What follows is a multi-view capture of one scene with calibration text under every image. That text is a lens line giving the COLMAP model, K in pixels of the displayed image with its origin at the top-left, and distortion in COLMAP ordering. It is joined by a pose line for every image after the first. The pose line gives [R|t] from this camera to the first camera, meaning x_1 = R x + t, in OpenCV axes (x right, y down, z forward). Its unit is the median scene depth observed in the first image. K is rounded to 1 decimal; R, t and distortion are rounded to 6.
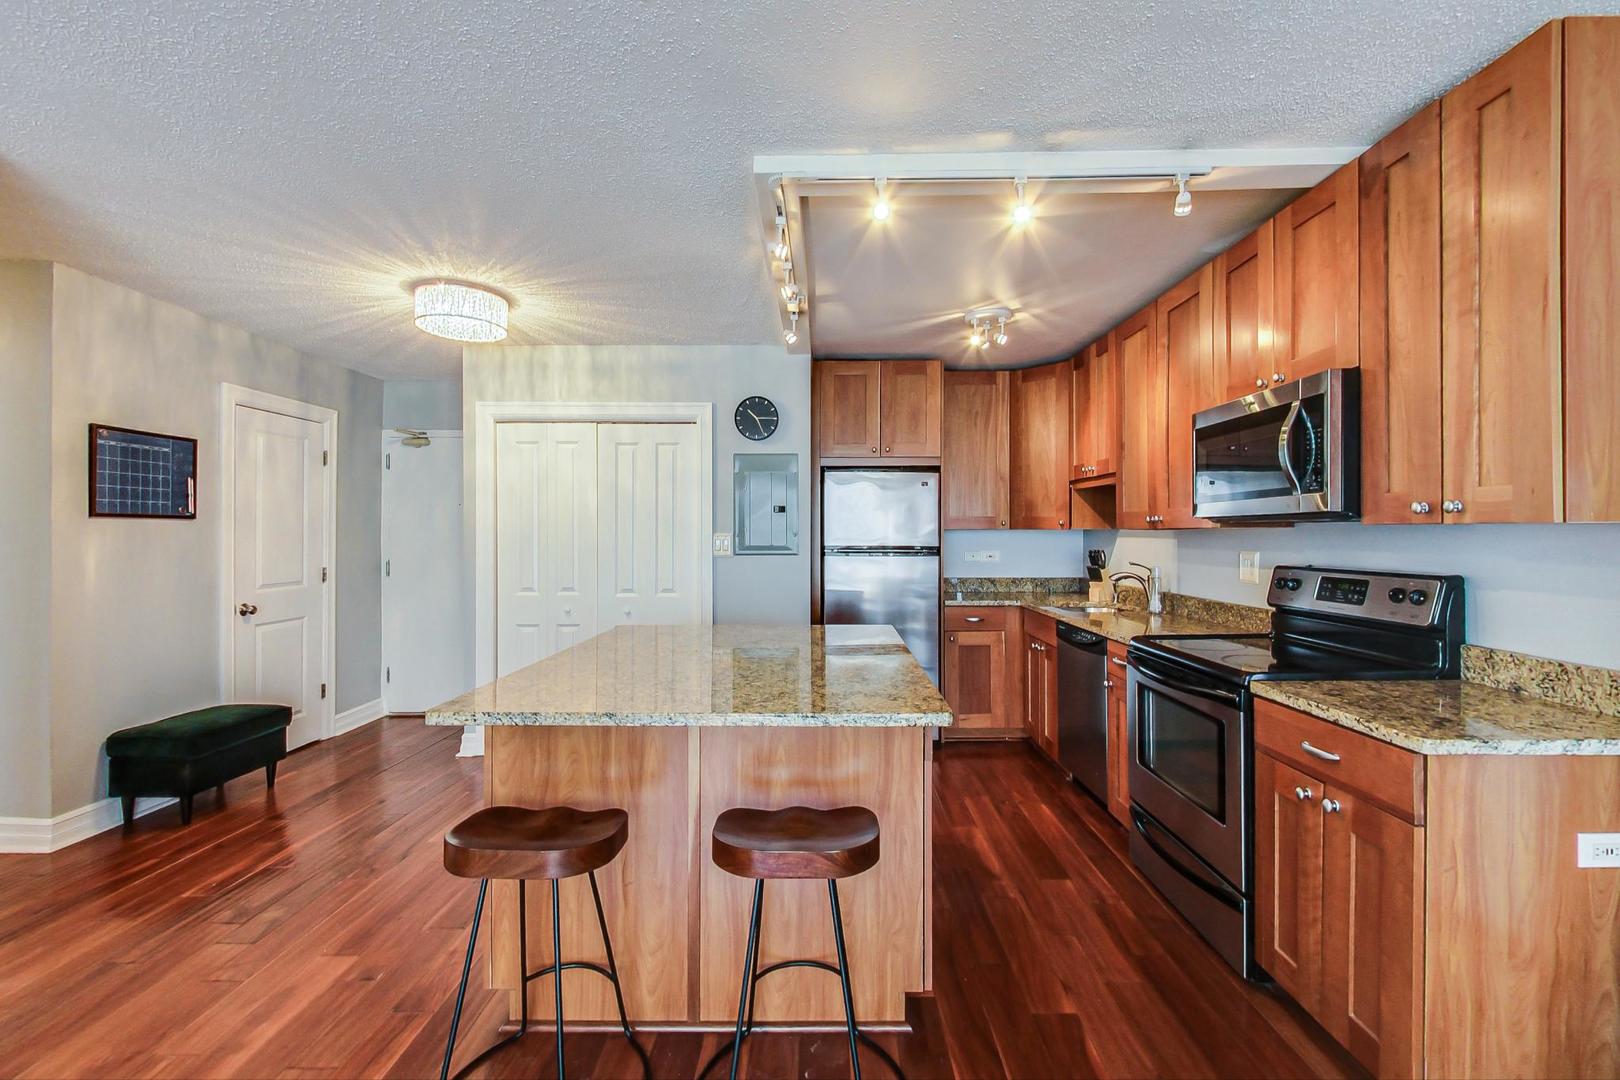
lens RADIAL K [[703.2, 0, 858.0], [0, 703.2, 535.4], [0, 0, 1]] dist [-0.003038, -0.000327]
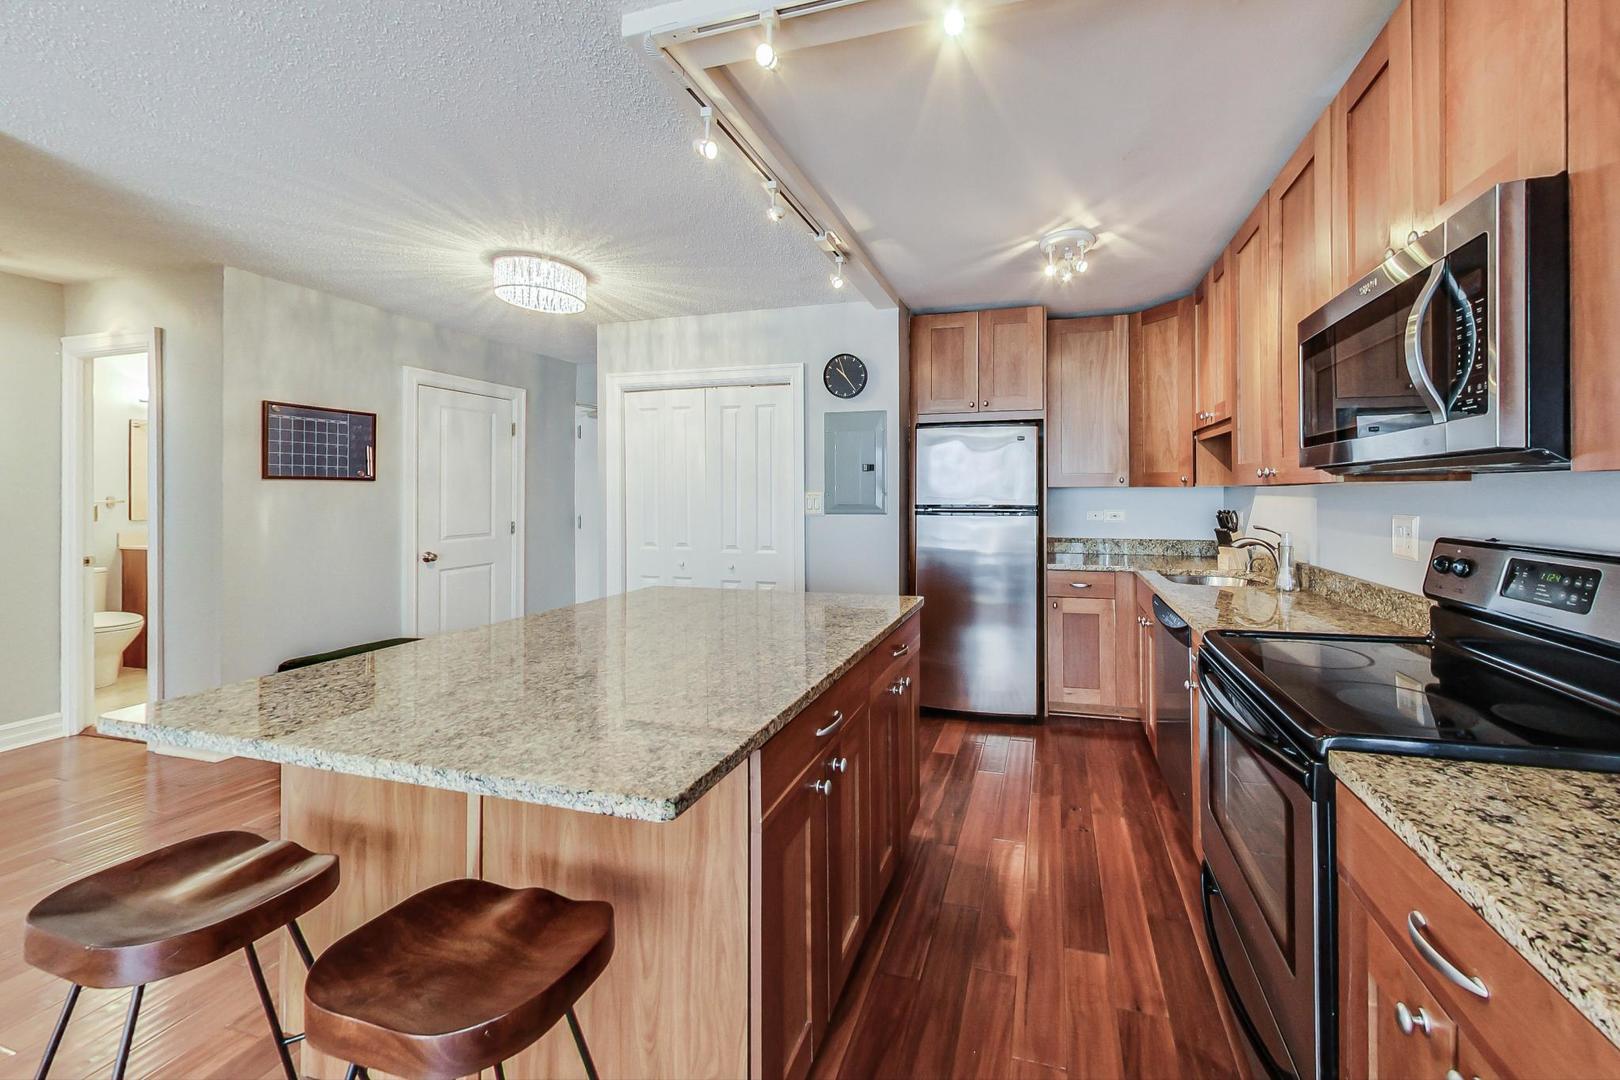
lens RADIAL K [[622.7, 0, 882.2], [0, 622.7, 493.6], [0, 0, 1]] dist [-0.000125, -0.000667]
pose [[0.968758, -0.001400, -0.248006, 0.139235], [0.001267, 0.999999, -0.000696, 0.000220], [0.248006, 0.000360, 0.968758, 0.176805]]
